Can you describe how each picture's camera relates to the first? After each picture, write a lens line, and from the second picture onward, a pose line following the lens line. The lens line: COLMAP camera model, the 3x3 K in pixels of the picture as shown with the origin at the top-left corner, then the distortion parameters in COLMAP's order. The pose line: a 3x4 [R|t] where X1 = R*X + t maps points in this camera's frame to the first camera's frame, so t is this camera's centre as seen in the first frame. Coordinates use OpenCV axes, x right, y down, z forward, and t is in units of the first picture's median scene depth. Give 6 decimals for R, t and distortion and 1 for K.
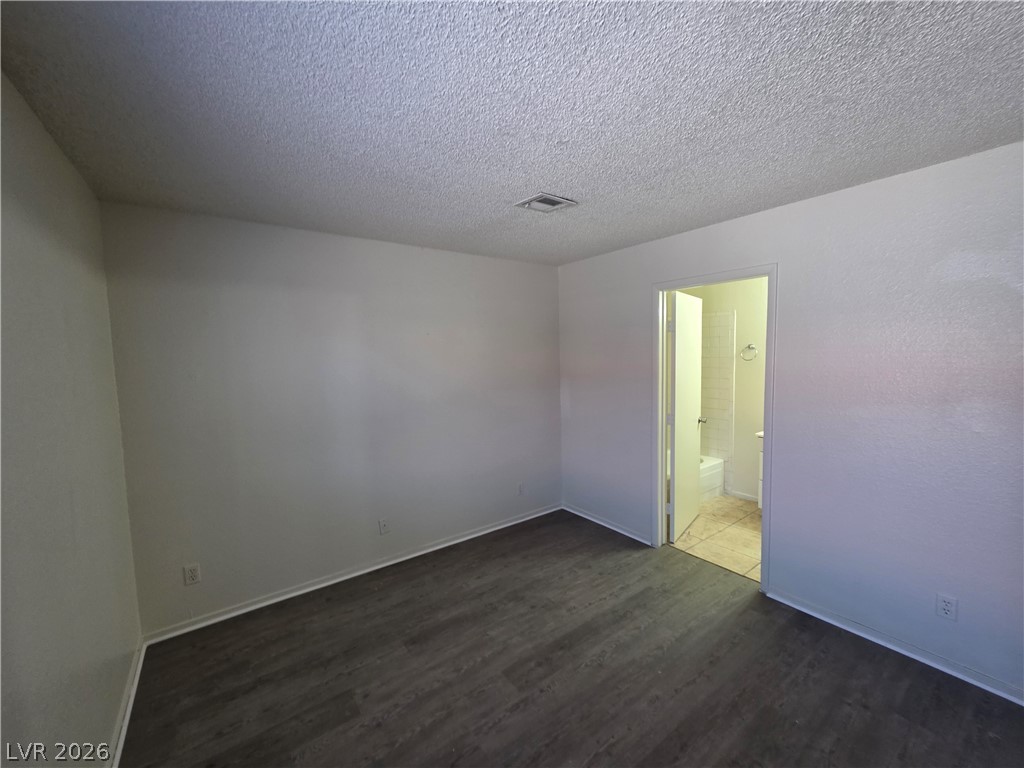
lens RADIAL K [[407.2, 0, 515.1], [0, 407.2, 382.5], [0, 0, 1]] dist [0.001672, 0.000593]
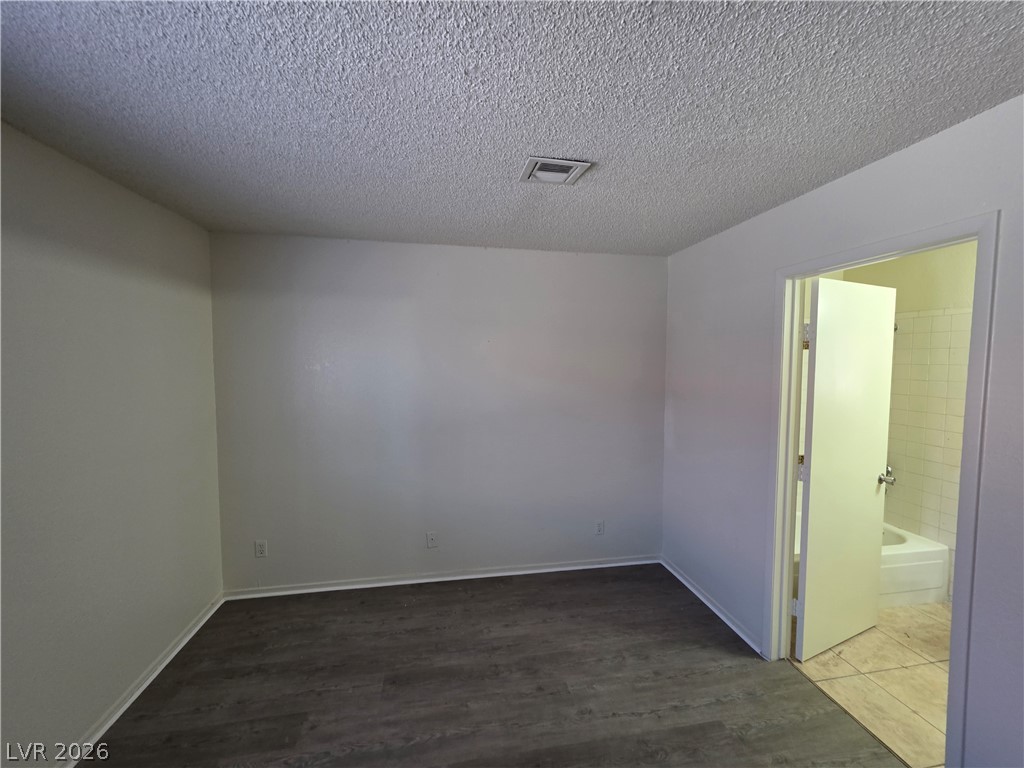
lens RADIAL K [[408.5, 0, 514.5], [0, 408.5, 381.8], [0, 0, 1]] dist [0.001939, -0.000266]
pose [[0.895687, 0.050327, -0.441828, 0.325205], [-0.056843, 0.998382, -0.001511, -0.037844], [0.441037, 0.026468, 0.897098, 0.260178]]
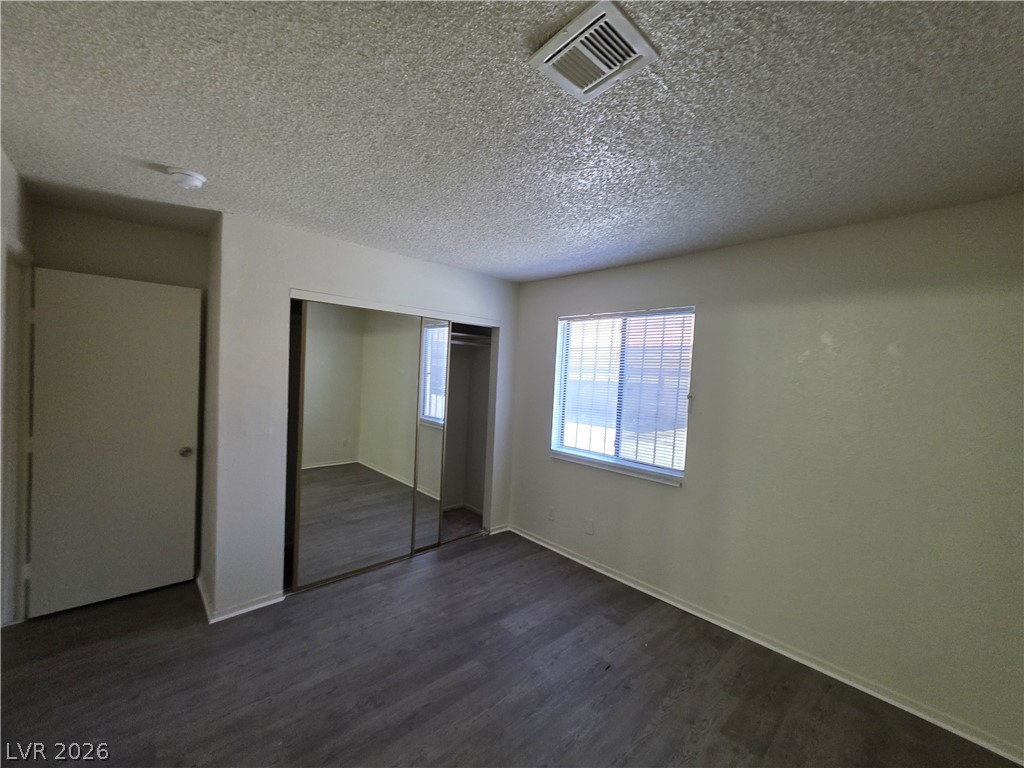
lens RADIAL K [[417.5, 0, 516.0], [0, 417.5, 377.2], [0, 0, 1]] dist [0.000607, -0.000445]
pose [[-0.991484, -0.017219, -0.129083, 0.193124], [-0.028849, 0.995634, 0.088770, -0.094796], [0.126991, 0.091738, -0.987653, 1.360063]]
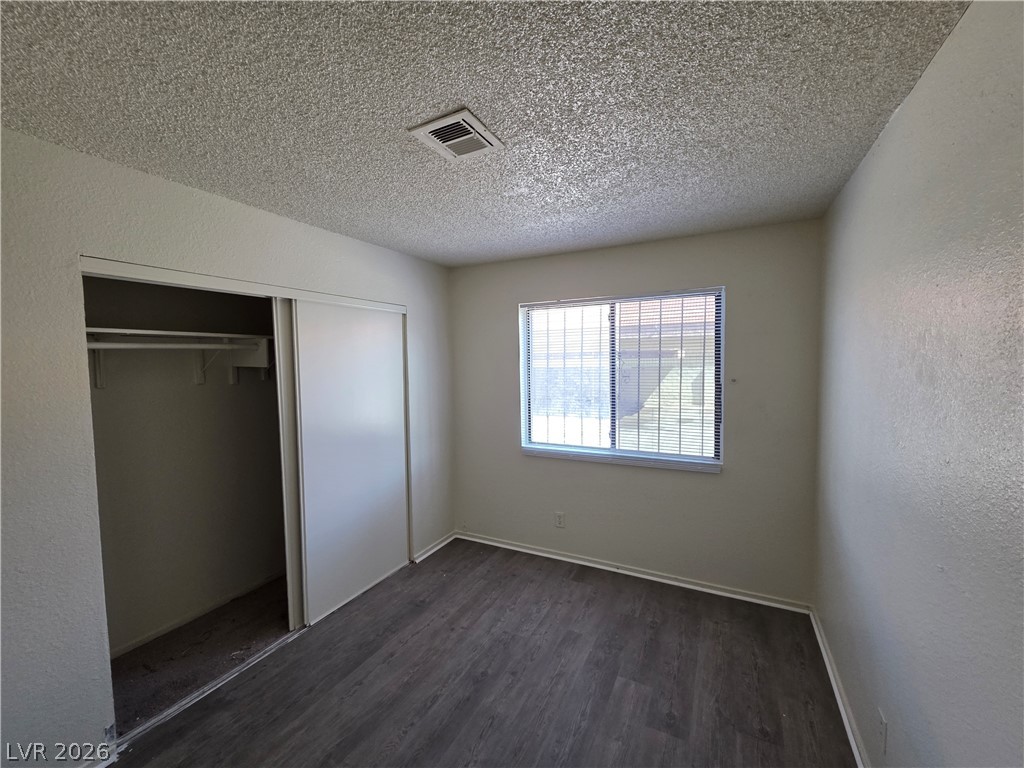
lens RADIAL K [[410.9, 0, 516.5], [0, 410.9, 383.3], [0, 0, 1]] dist [0.000477, -0.000056]
pose [[-0.896441, 0.063675, -0.438564, 0.481742], [0.006087, 0.991299, 0.131485, -0.098622], [0.443121, 0.115199, -0.889029, 1.084578]]
